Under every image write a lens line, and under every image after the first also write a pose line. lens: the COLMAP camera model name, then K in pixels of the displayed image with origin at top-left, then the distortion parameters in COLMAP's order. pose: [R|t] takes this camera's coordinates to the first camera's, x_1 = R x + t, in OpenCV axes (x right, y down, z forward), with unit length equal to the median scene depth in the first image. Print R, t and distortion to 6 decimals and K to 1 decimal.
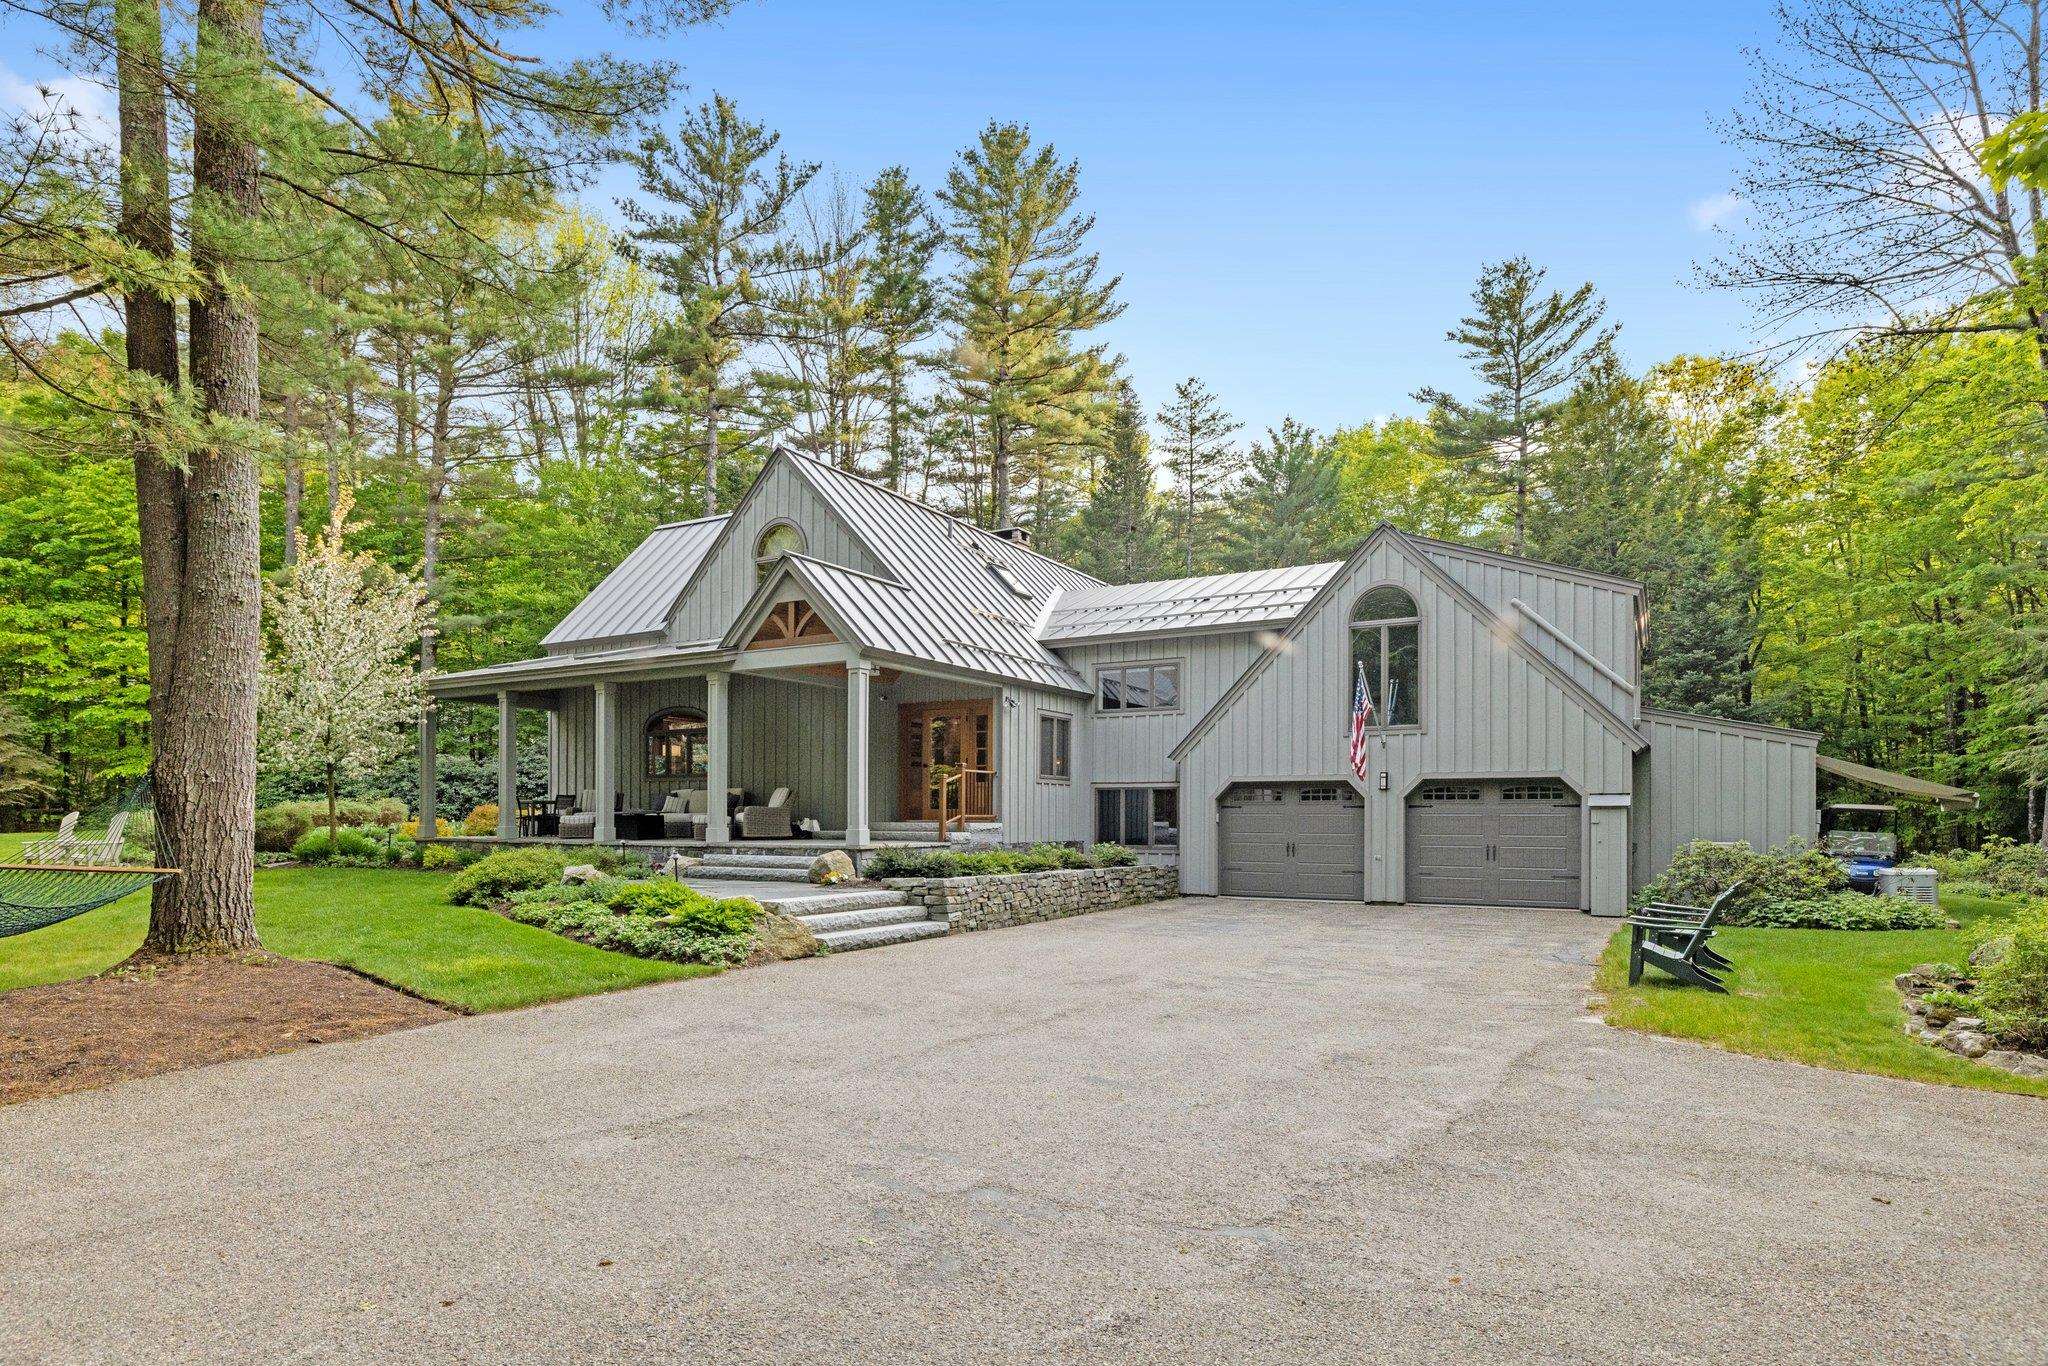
lens RADIAL K [[1090.5, 0, 1020.1], [0, 1090.5, 813.3], [0, 0, 1]] dist [-0.004478, 0.002536]
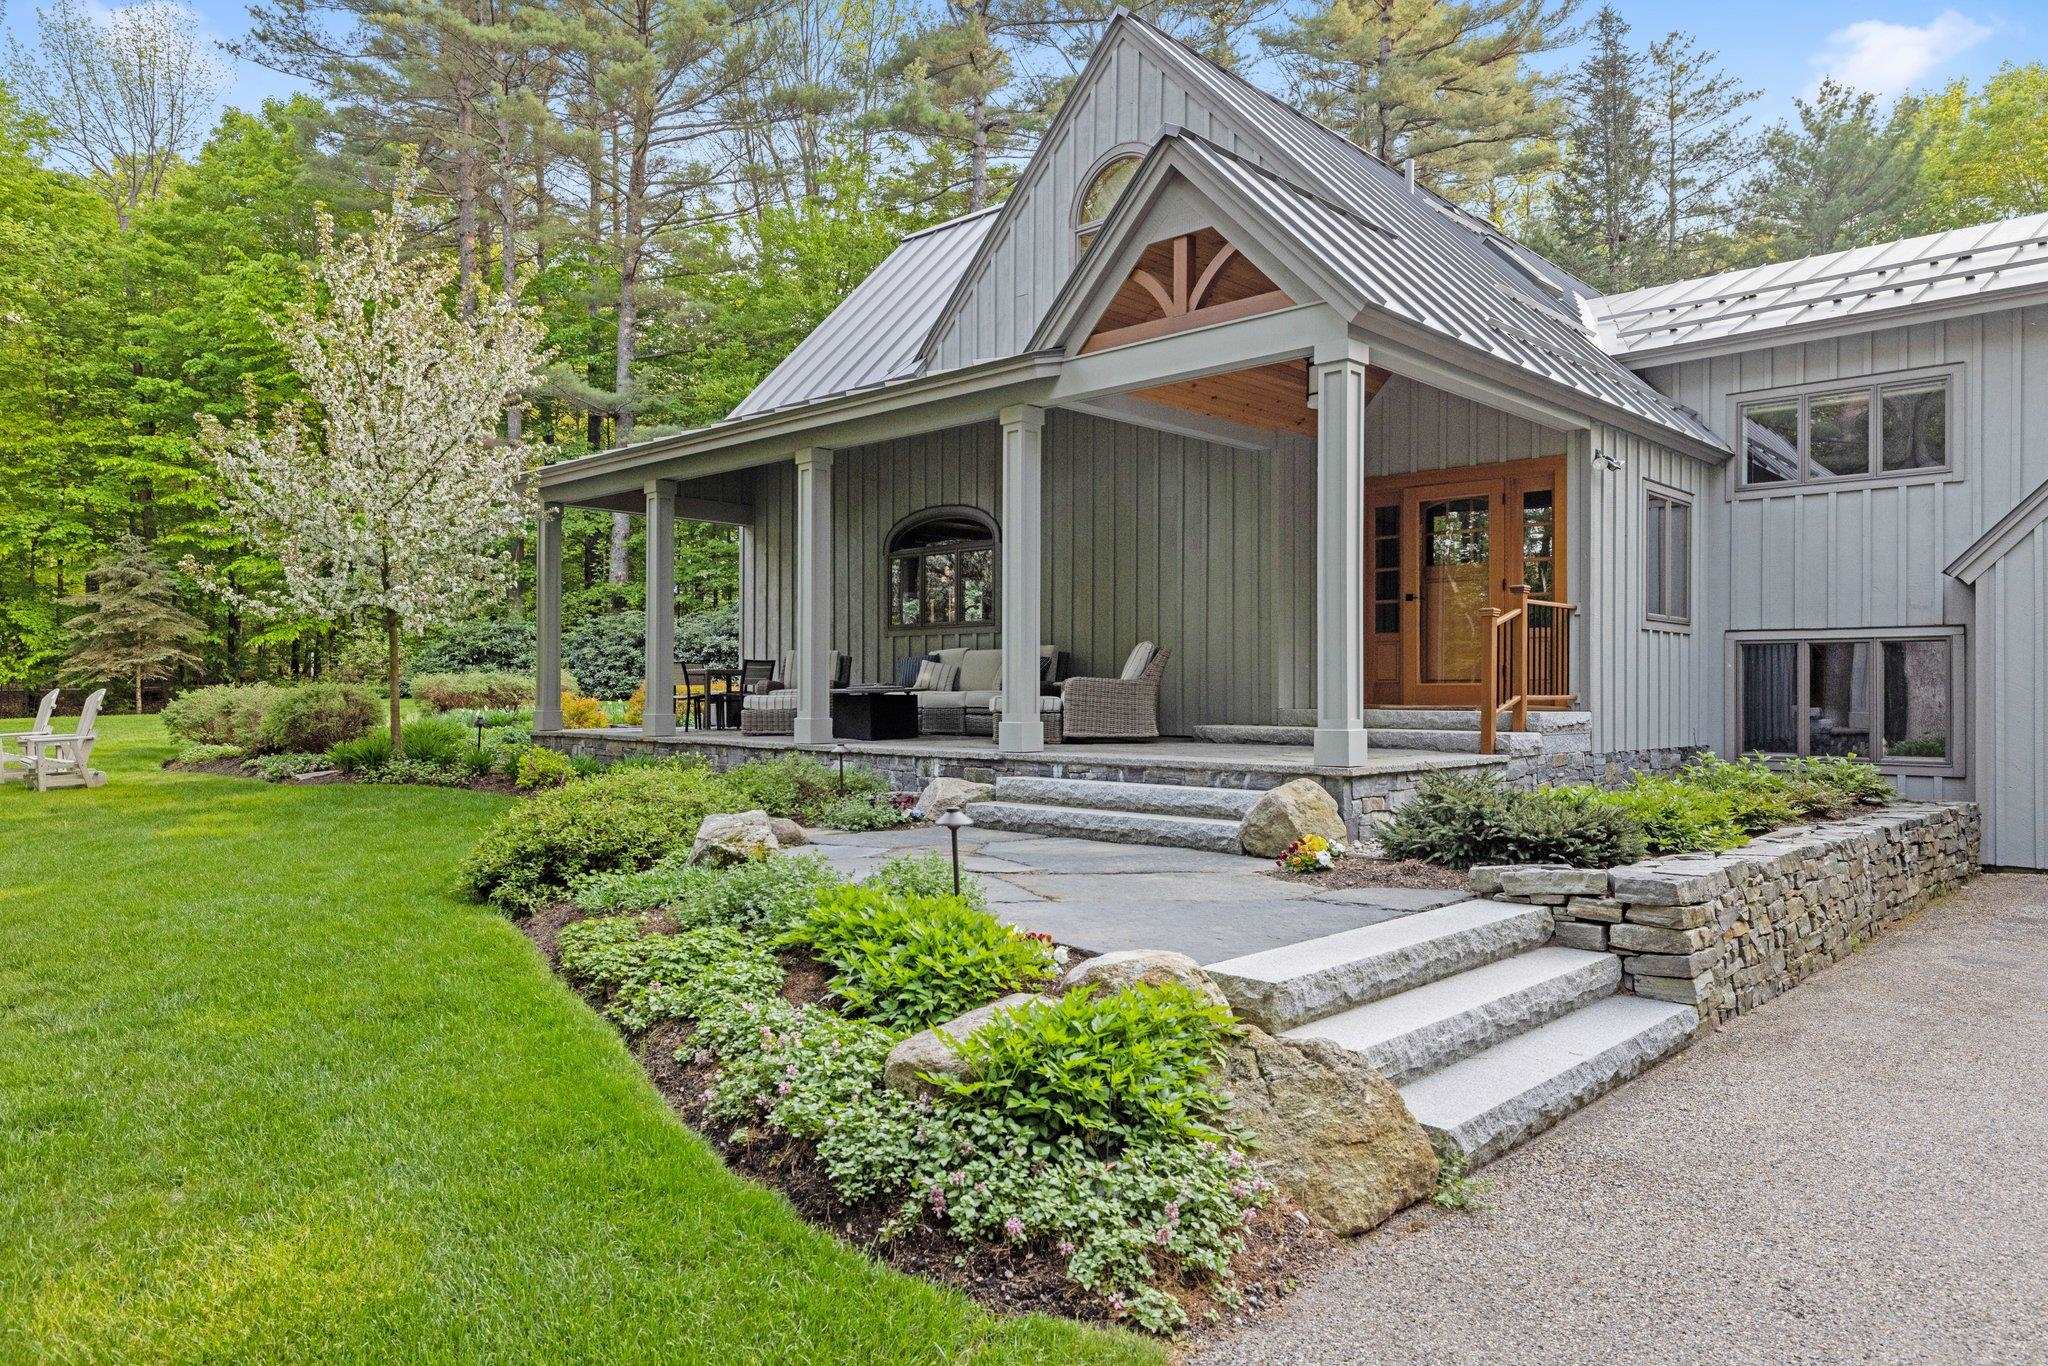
lens RADIAL K [[1354.5, 0, 1024.4], [0, 1354.5, 685.9], [0, 0, 1]] dist [0.005161, 0.000004]
pose [[0.972417, -0.000901, -0.233248, -0.117246], [0.000581, 0.999999, -0.001440, -0.001722], [0.233249, 0.001264, 0.972416, 0.354944]]
